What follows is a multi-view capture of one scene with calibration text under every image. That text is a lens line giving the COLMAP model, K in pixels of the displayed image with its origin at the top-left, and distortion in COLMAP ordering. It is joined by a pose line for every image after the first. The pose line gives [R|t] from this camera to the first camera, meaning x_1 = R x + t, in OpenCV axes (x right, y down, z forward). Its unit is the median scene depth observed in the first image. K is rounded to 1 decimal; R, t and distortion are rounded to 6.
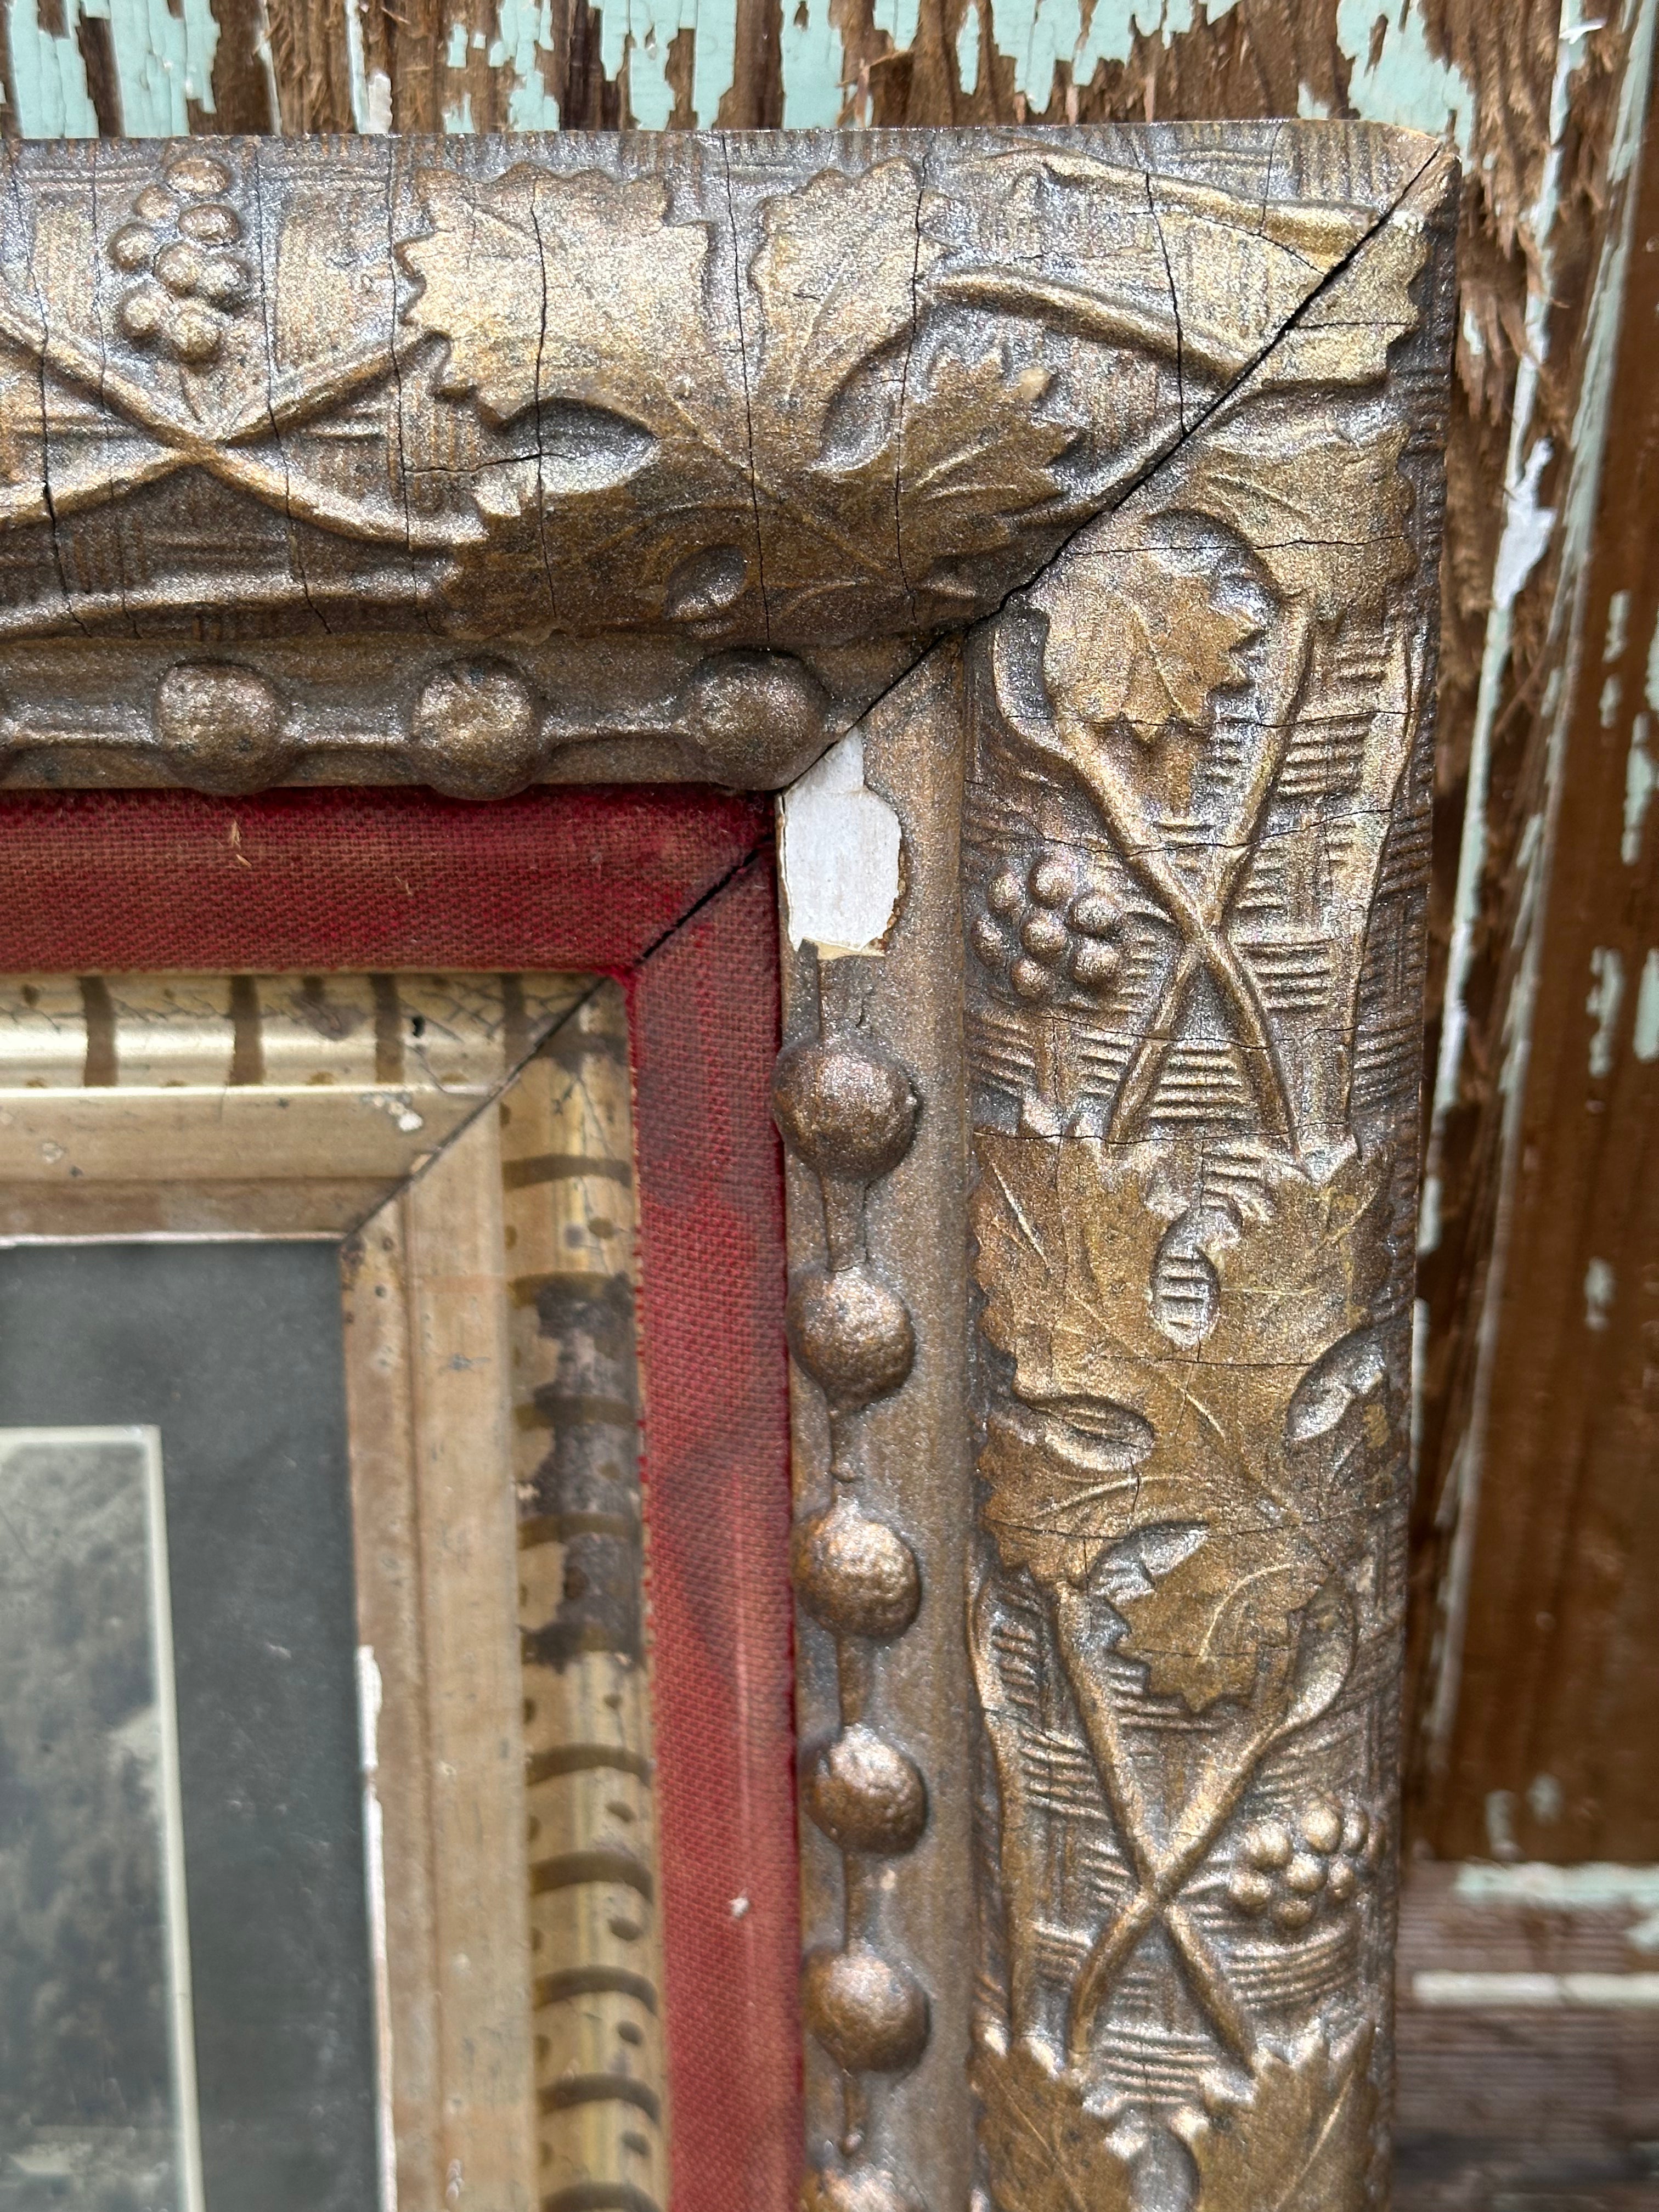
lens RADIAL K [[3233.5, 0, 829.5], [0, 3233.5, 1106.0], [0, 0, 1]] dist [0.227888, -0.730867]
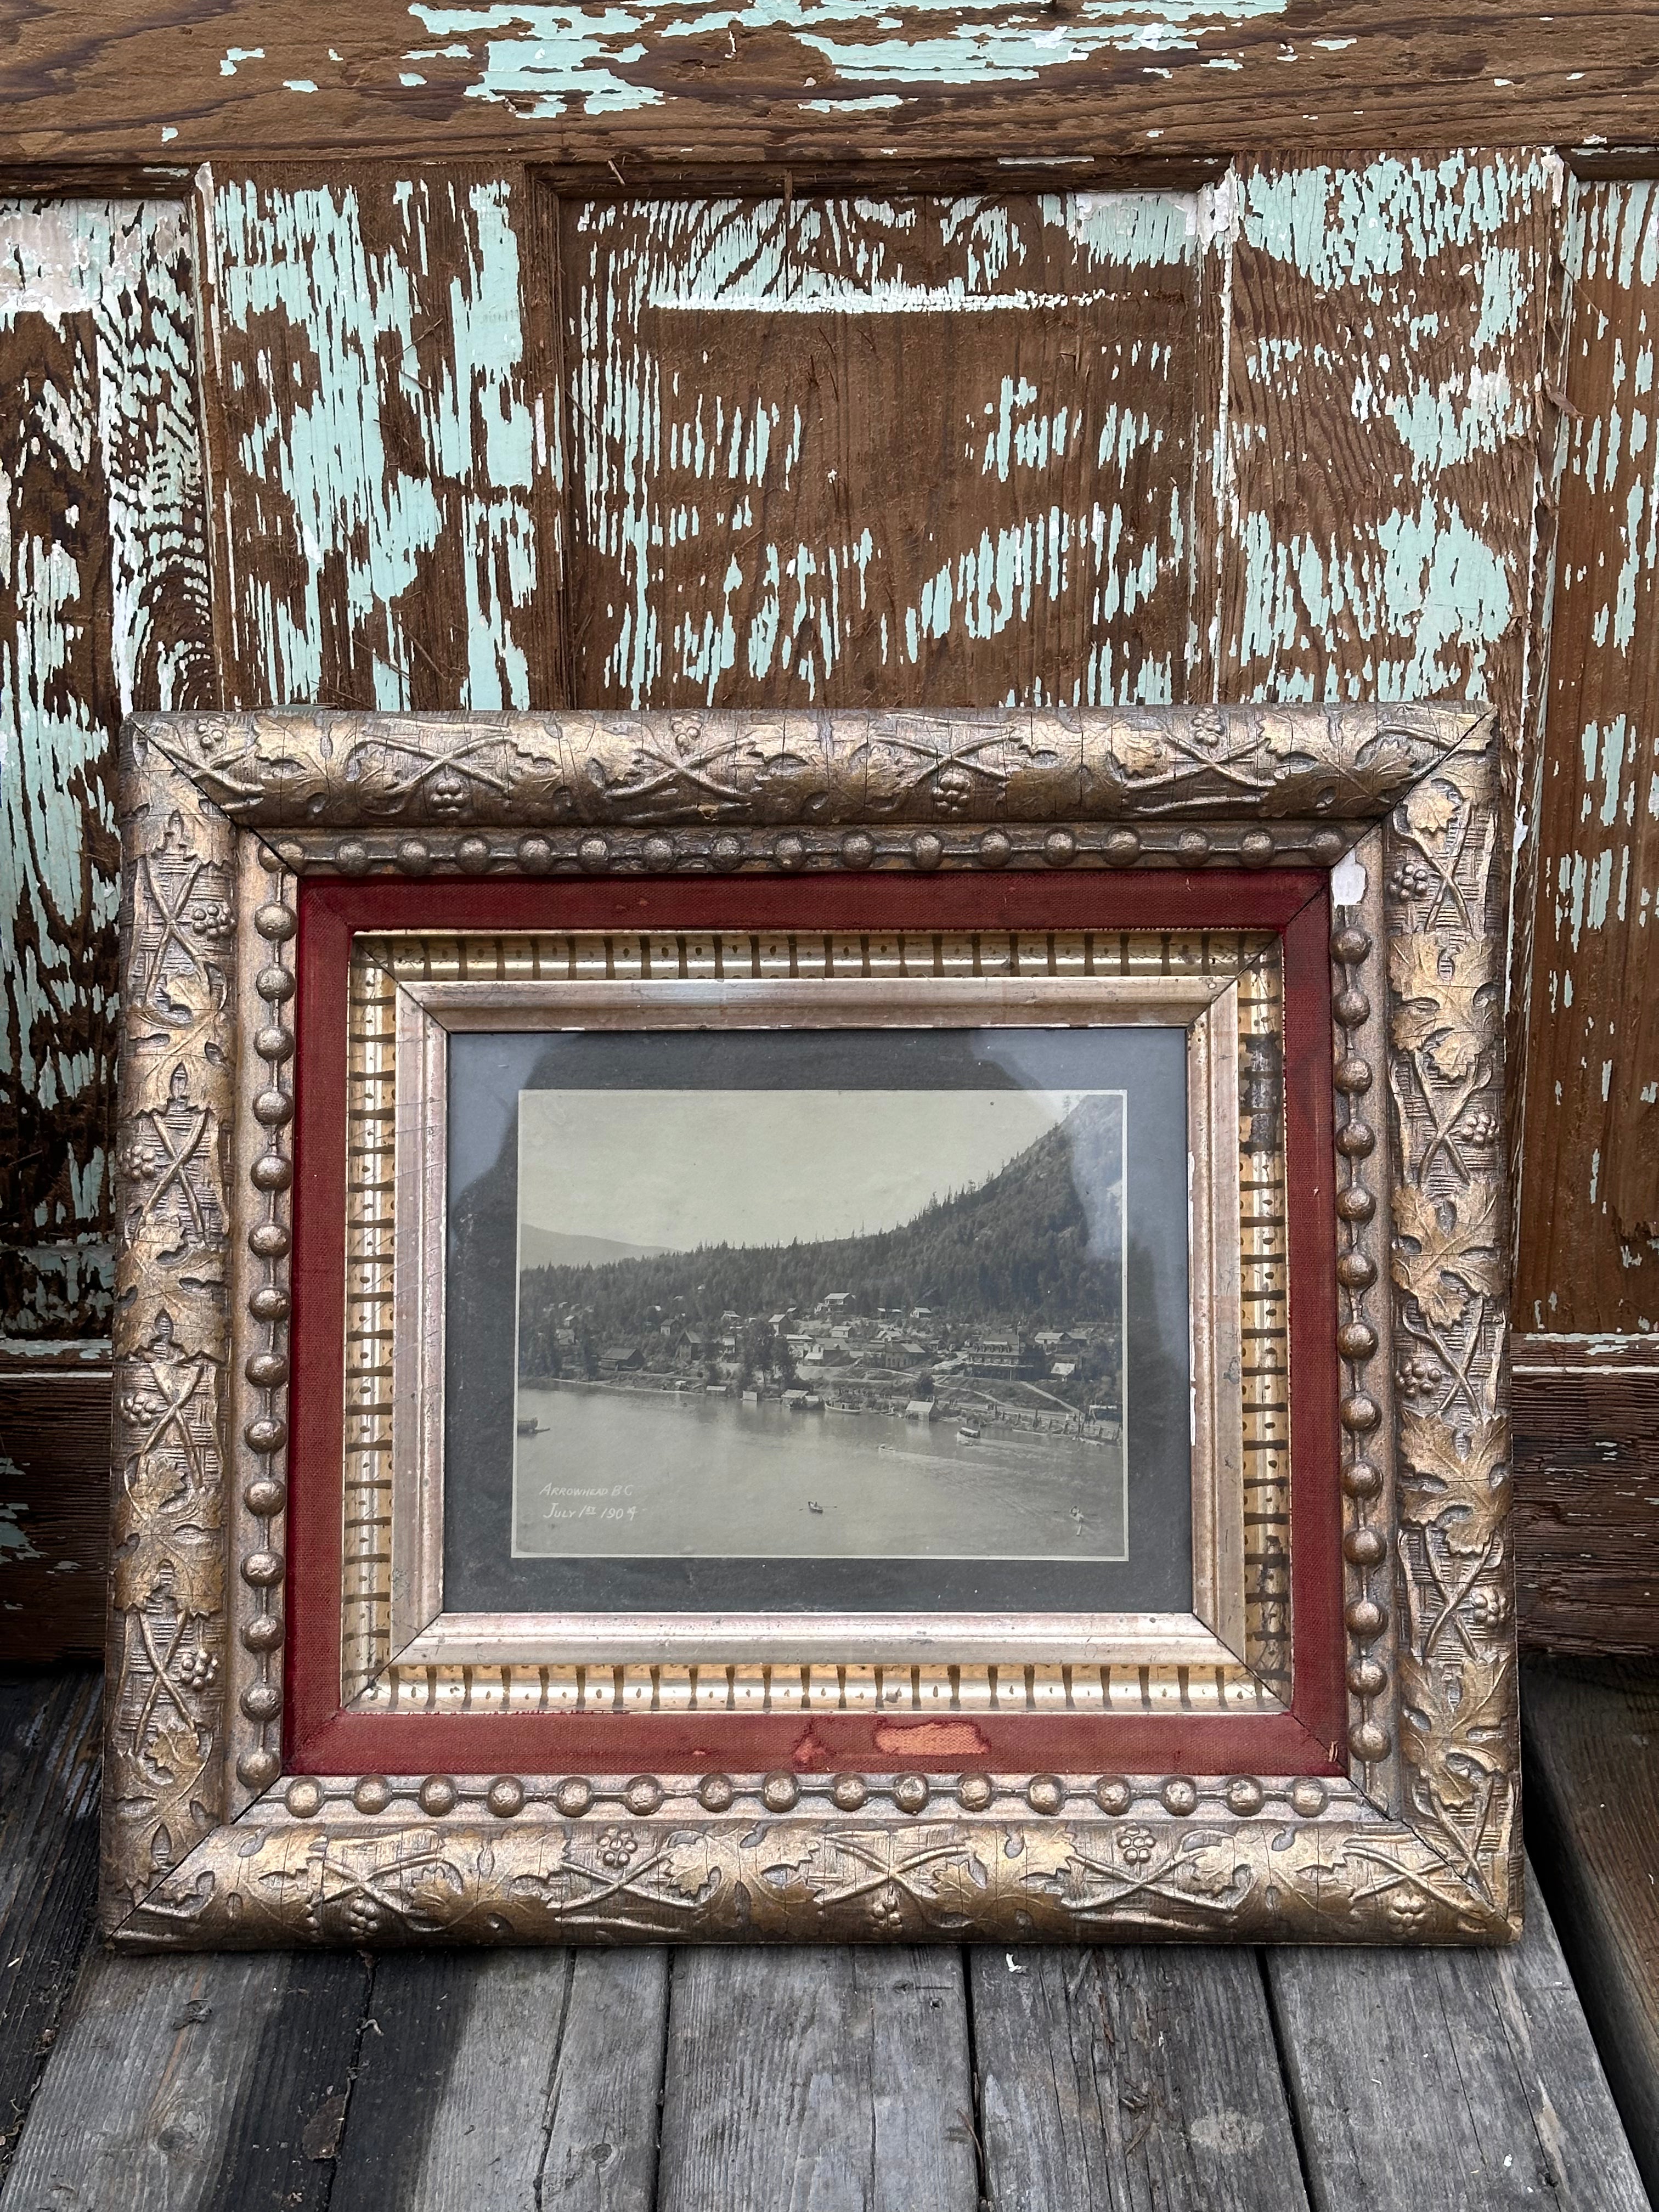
lens RADIAL K [[3070.0, 0, 829.5], [0, 3070.0, 1106.0], [0, 0, 1]] dist [0.201860, -0.465812]
pose [[0.999816, 0.011192, -0.015560, -0.587148], [-0.015688, 0.944243, -0.328875, 1.478019], [0.011012, 0.329059, 0.944245, -2.547668]]
